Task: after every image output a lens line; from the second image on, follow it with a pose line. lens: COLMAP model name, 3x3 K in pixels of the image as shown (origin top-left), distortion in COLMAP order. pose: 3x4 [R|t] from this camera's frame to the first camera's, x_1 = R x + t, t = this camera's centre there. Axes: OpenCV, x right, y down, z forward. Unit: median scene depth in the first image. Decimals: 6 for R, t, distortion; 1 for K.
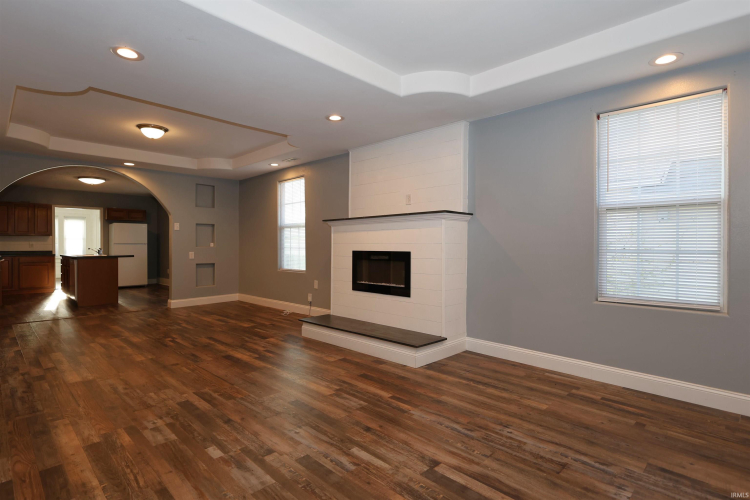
lens RADIAL K [[389.3, 0, 377.4], [0, 389.3, 249.2], [0, 0, 1]] dist [-0.000428, 0.001175]
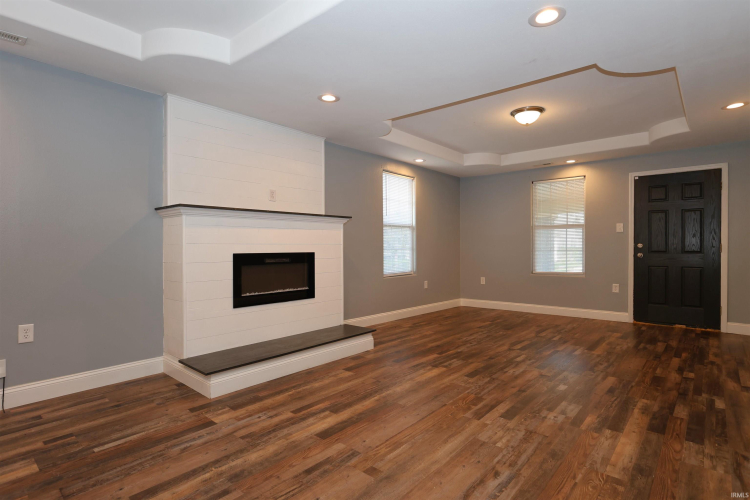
lens RADIAL K [[389.3, 0, 377.4], [0, 389.3, 249.2], [0, 0, 1]] dist [-0.000428, 0.001175]
pose [[-0.069553, -0.009406, 0.997534, -1.329063], [0.011105, 0.999886, 0.010202, -0.014231], [-0.997516, 0.011787, -0.069440, 1.303141]]
